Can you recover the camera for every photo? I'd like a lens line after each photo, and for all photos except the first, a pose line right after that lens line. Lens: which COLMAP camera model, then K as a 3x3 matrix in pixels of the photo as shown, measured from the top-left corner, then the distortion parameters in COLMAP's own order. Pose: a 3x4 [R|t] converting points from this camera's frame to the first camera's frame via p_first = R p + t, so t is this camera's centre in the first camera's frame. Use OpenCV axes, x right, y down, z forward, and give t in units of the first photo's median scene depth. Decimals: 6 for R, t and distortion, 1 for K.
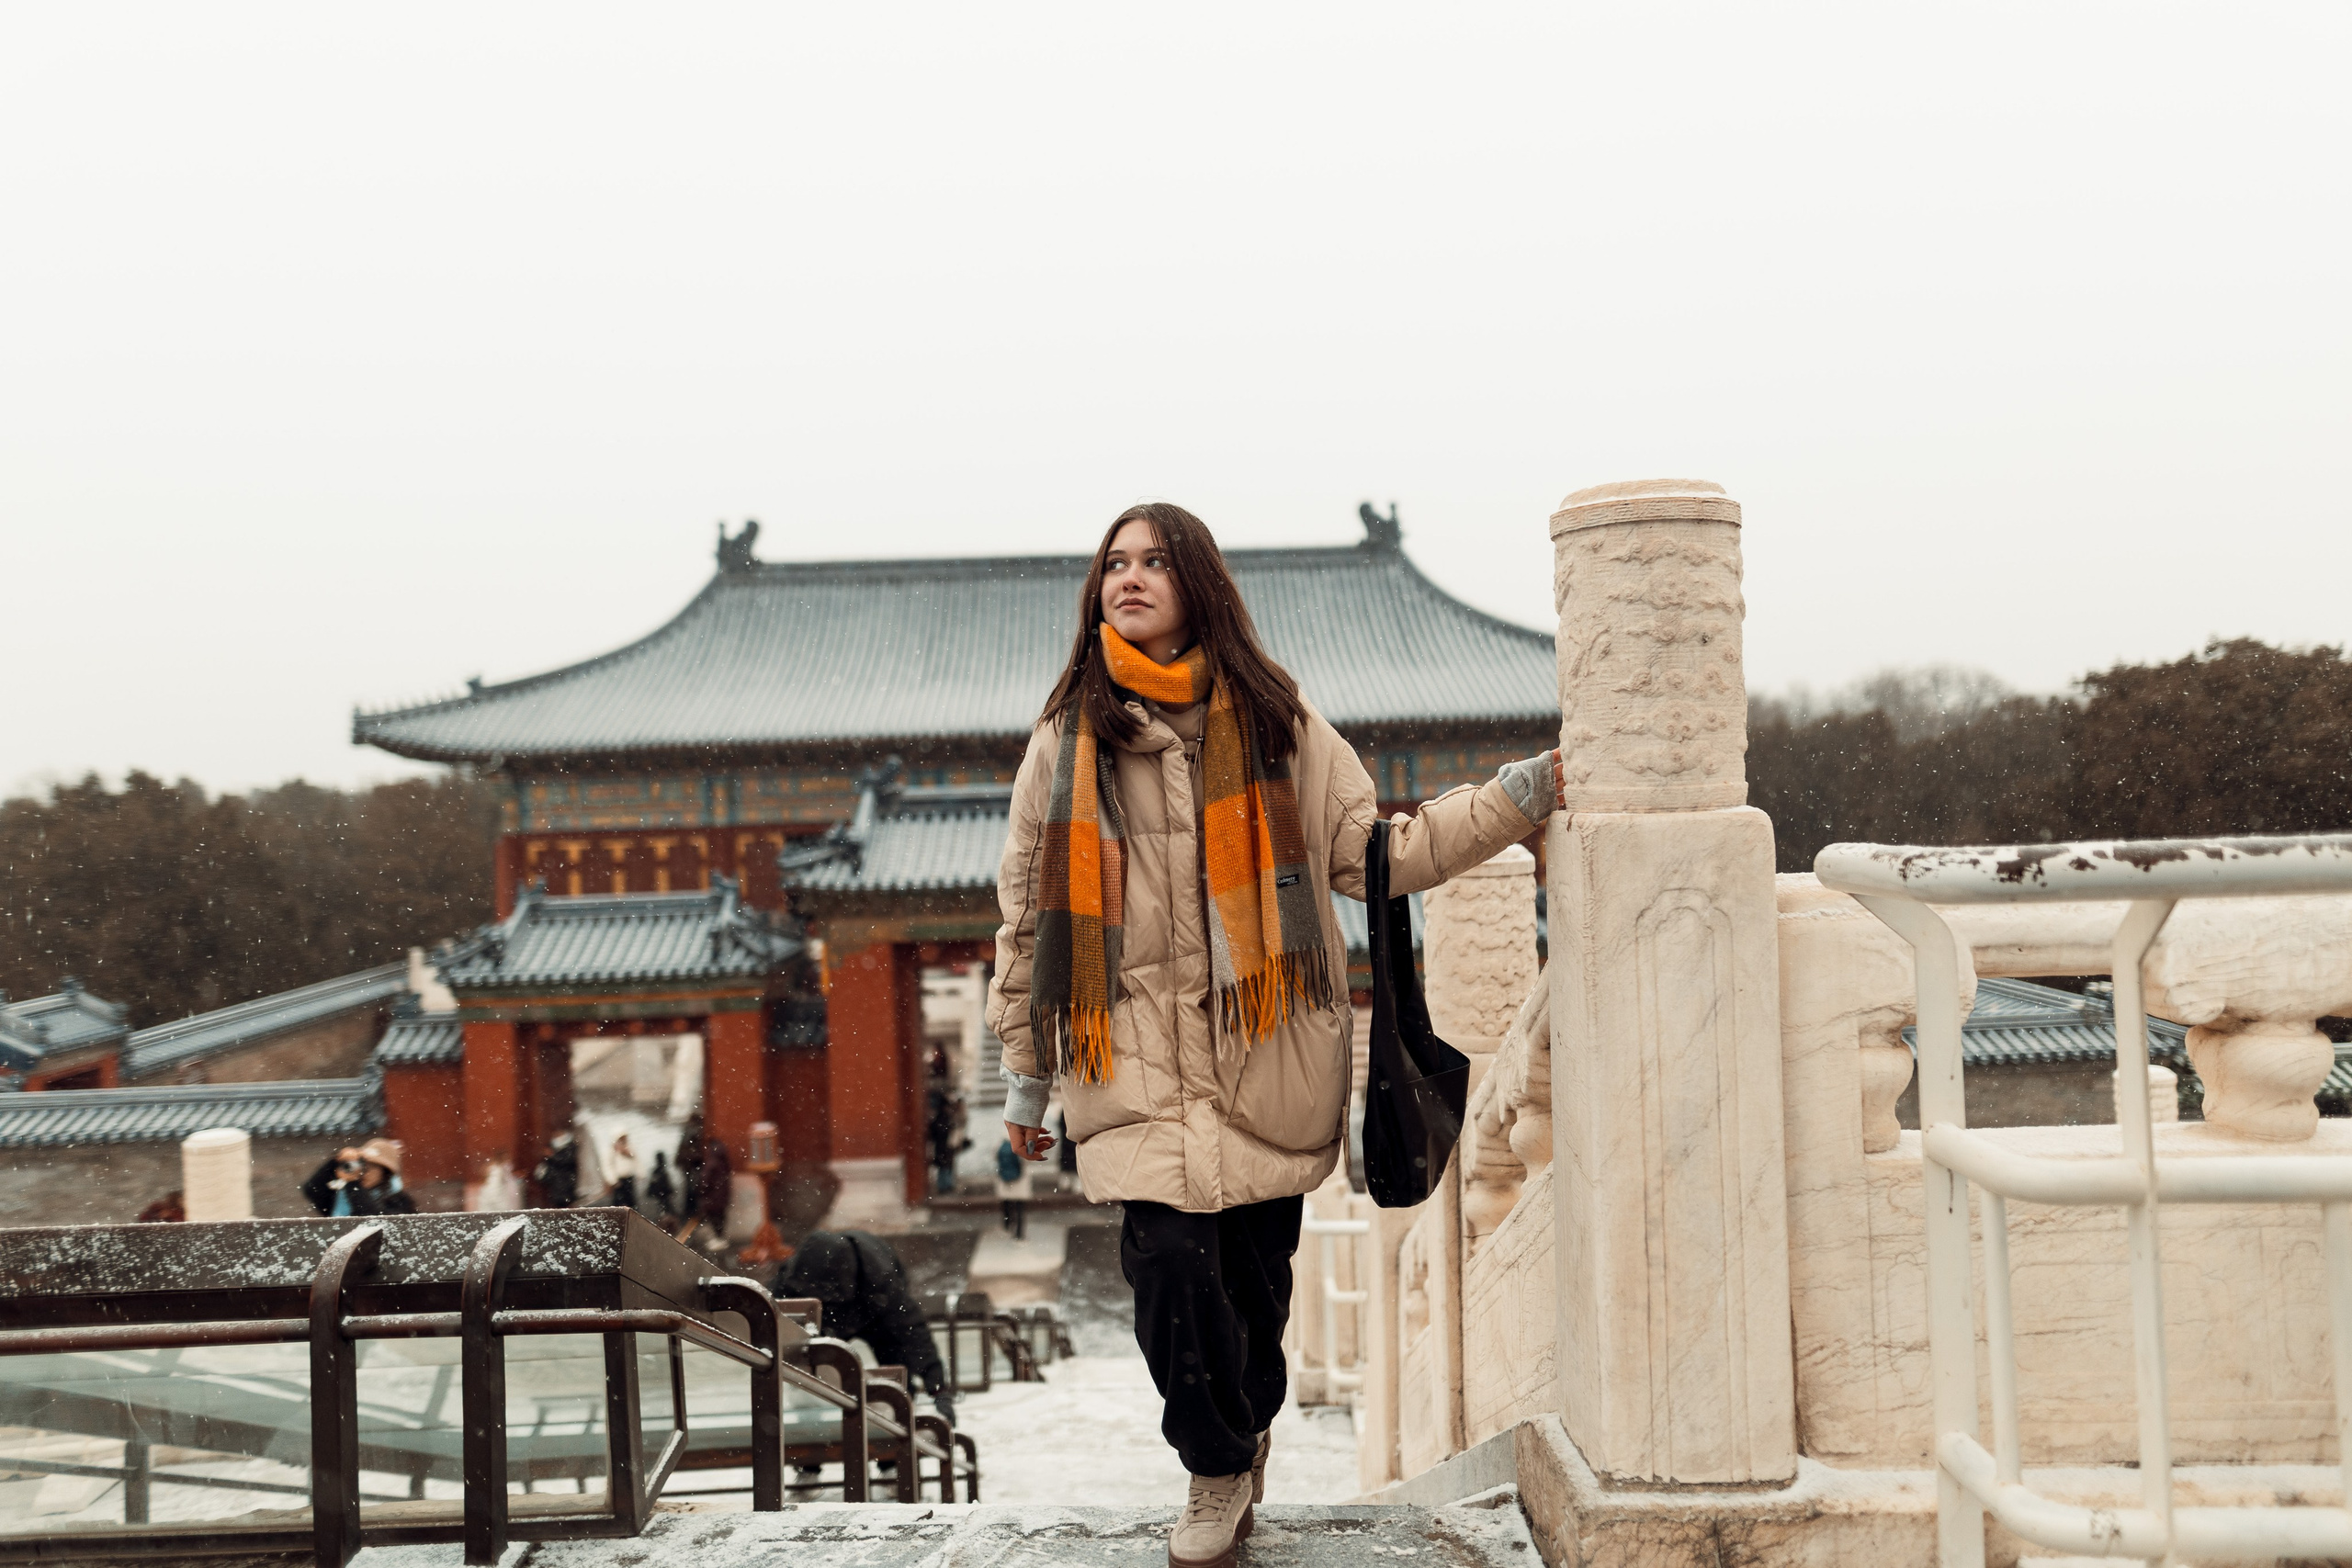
lens RADIAL K [[1592.5, 0, 1192.7], [0, 1592.5, 743.2], [0, 0, 1]] dist [-0.008223, 0.006522]
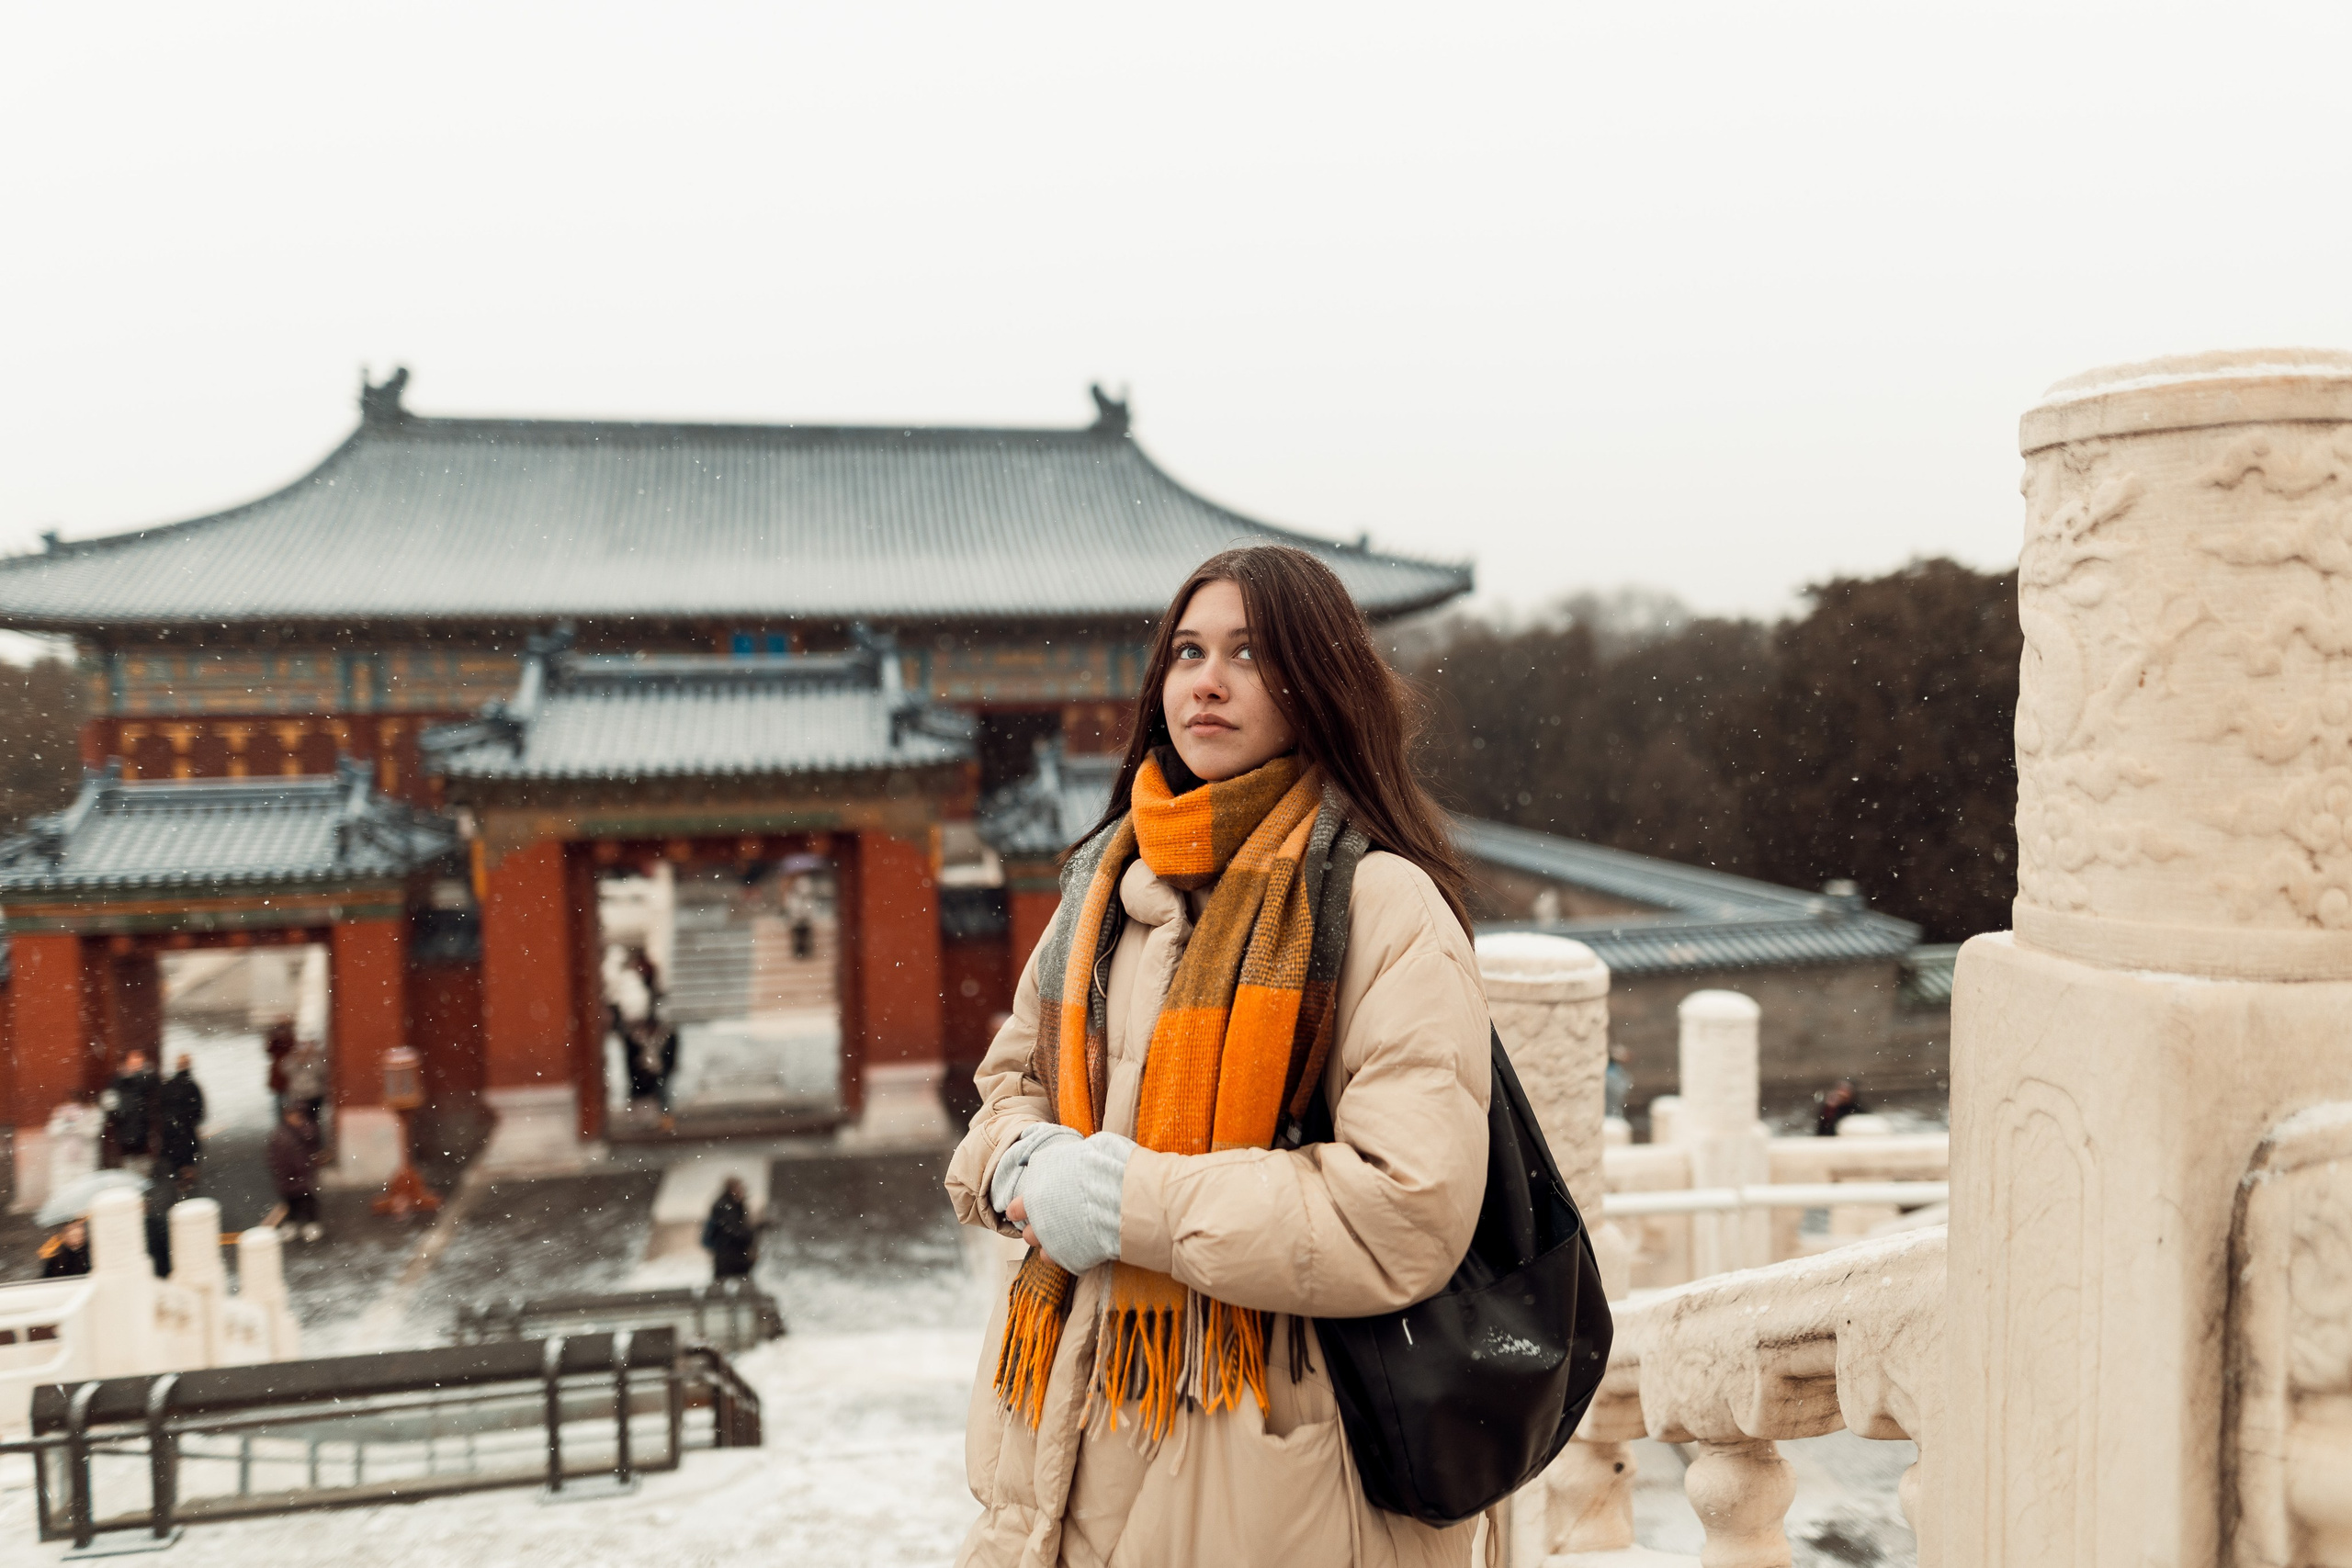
lens RADIAL K [[1592.5, 0, 1163.4], [0, 1592.5, 750.1], [0, 0, 1]] dist [-0.008223, 0.006522]
pose [[0.985727, 0.013462, 0.167810, -0.013853], [-0.023583, 0.998011, 0.058463, 0.019374], [-0.166689, -0.061586, 0.984084, 0.104123]]
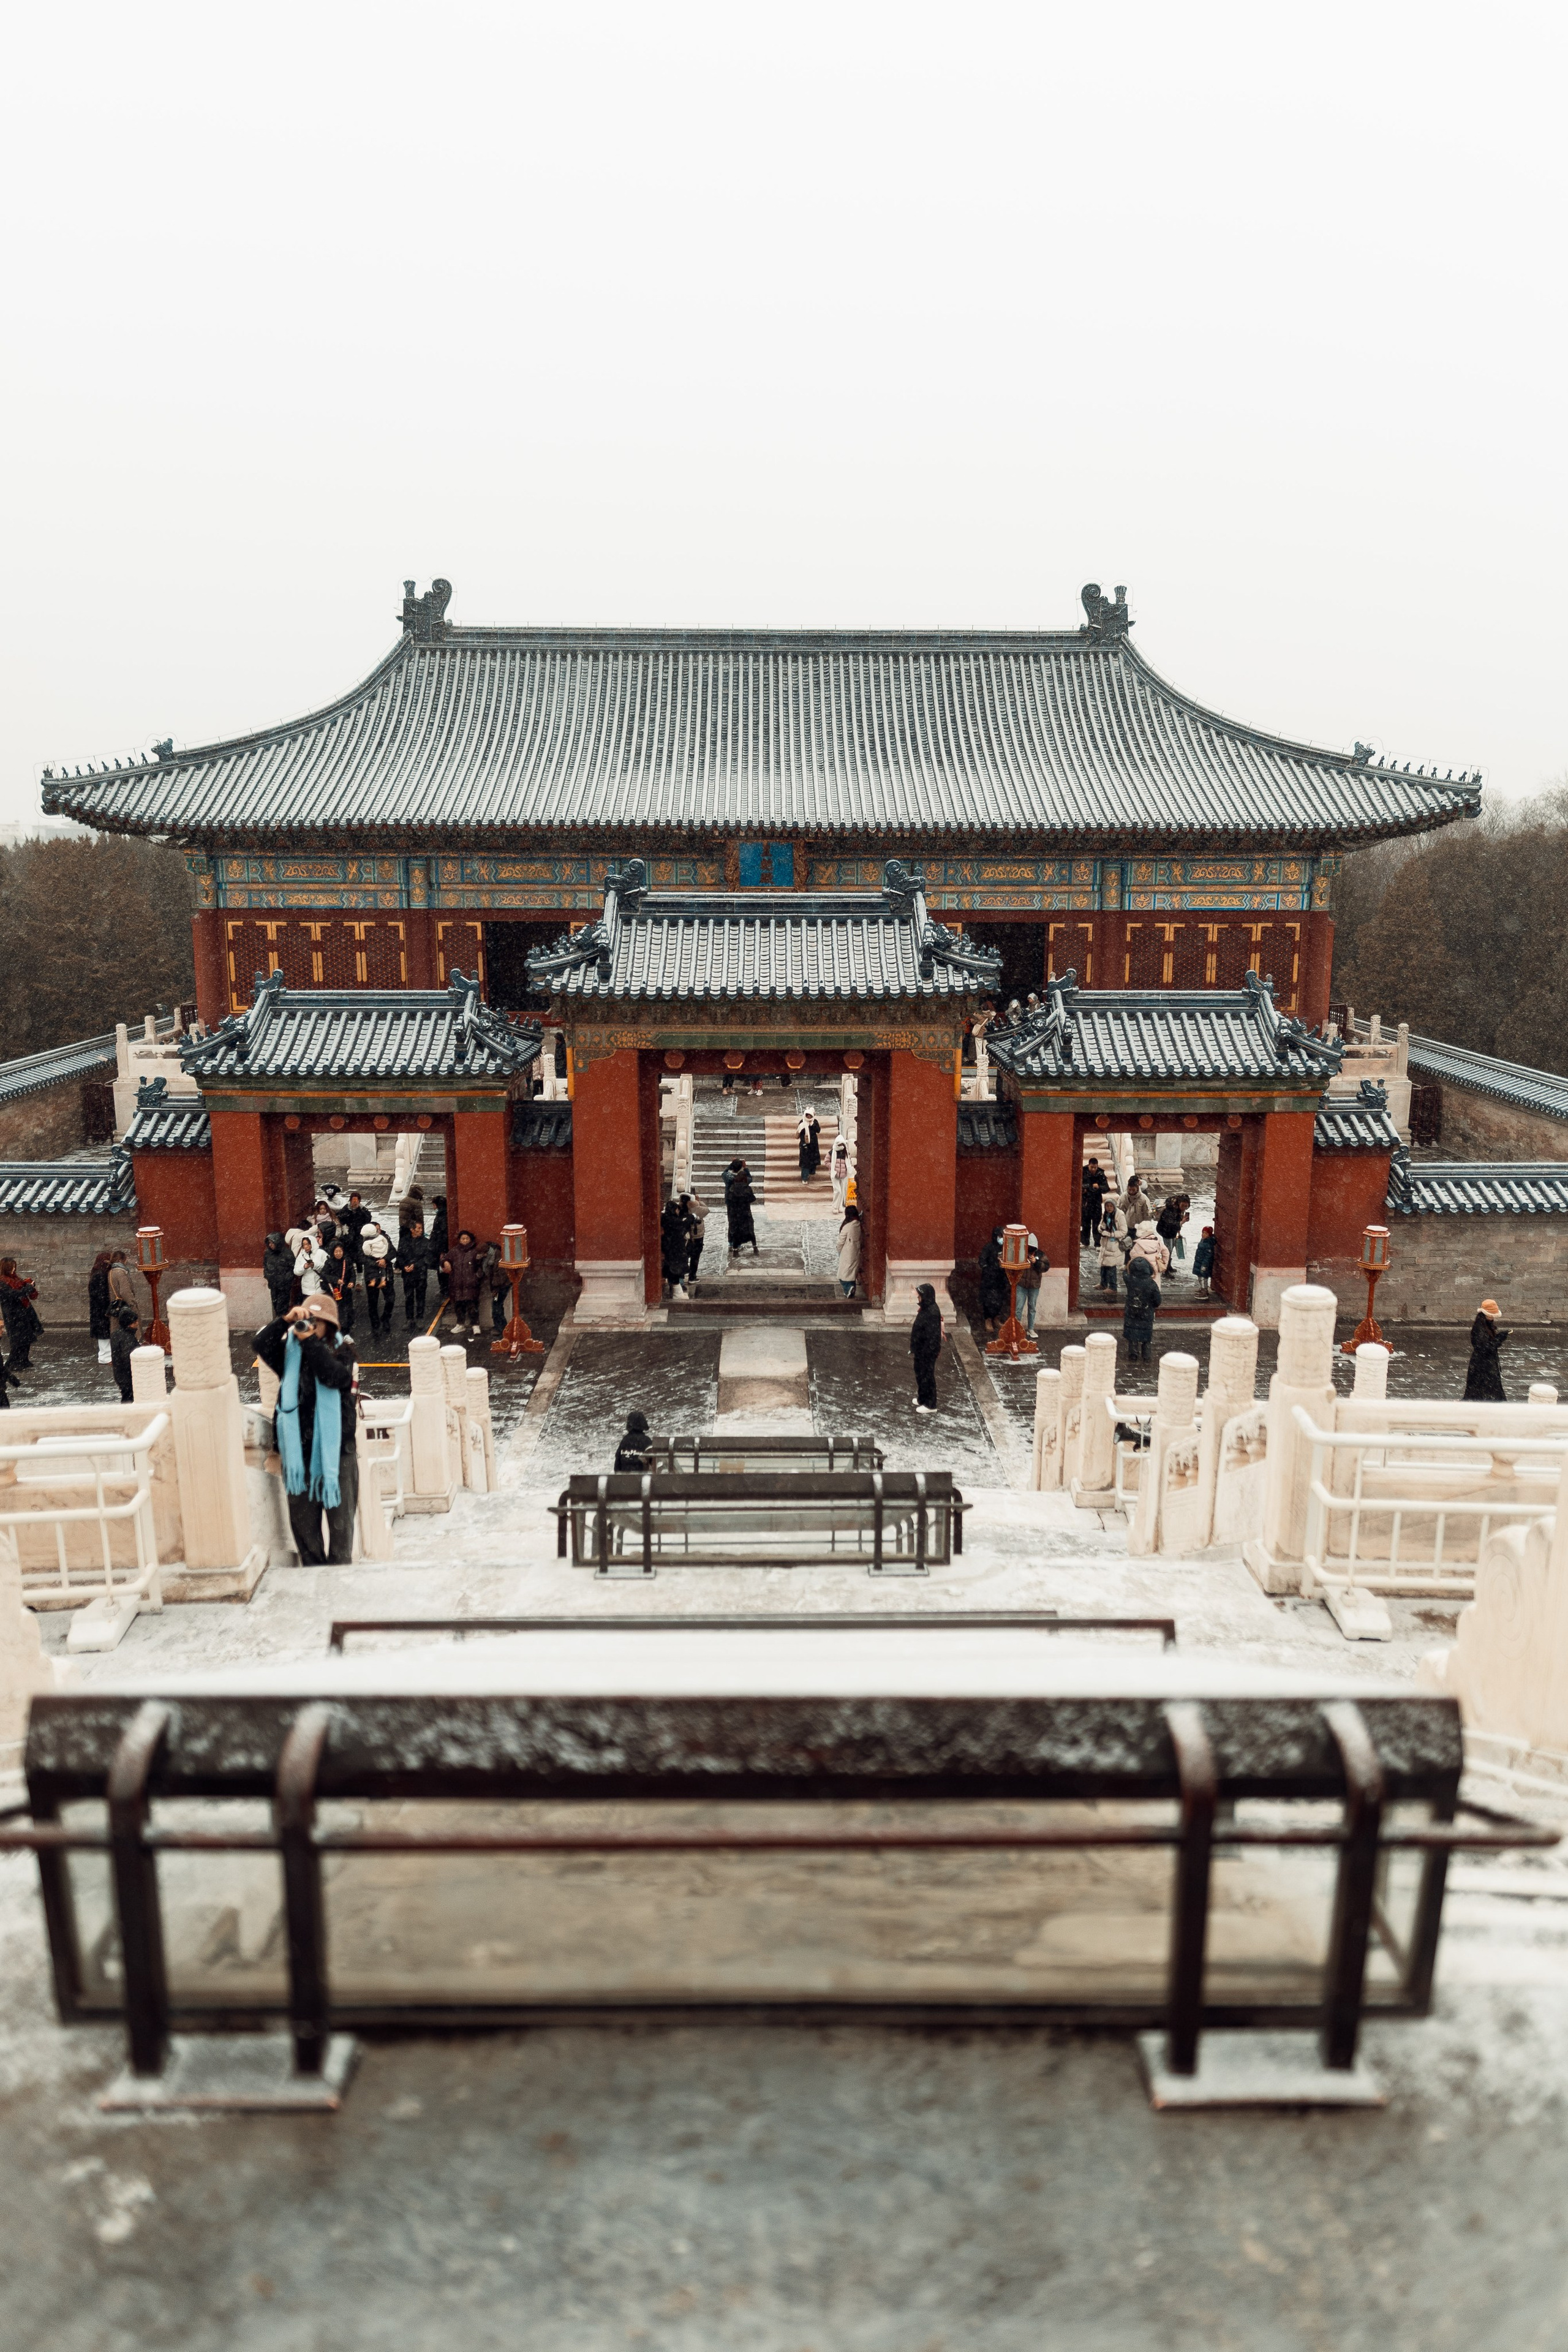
lens RADIAL K [[1592.6, 0, 806.0], [0, 1592.6, 1172.4], [0, 0, 1]] dist [-0.008223, 0.006522]
pose [[0.999078, 0.042023, -0.008761, -0.071386], [-0.039160, 0.975825, 0.215015, -0.016762], [0.017585, -0.214474, 0.976571, 0.018599]]
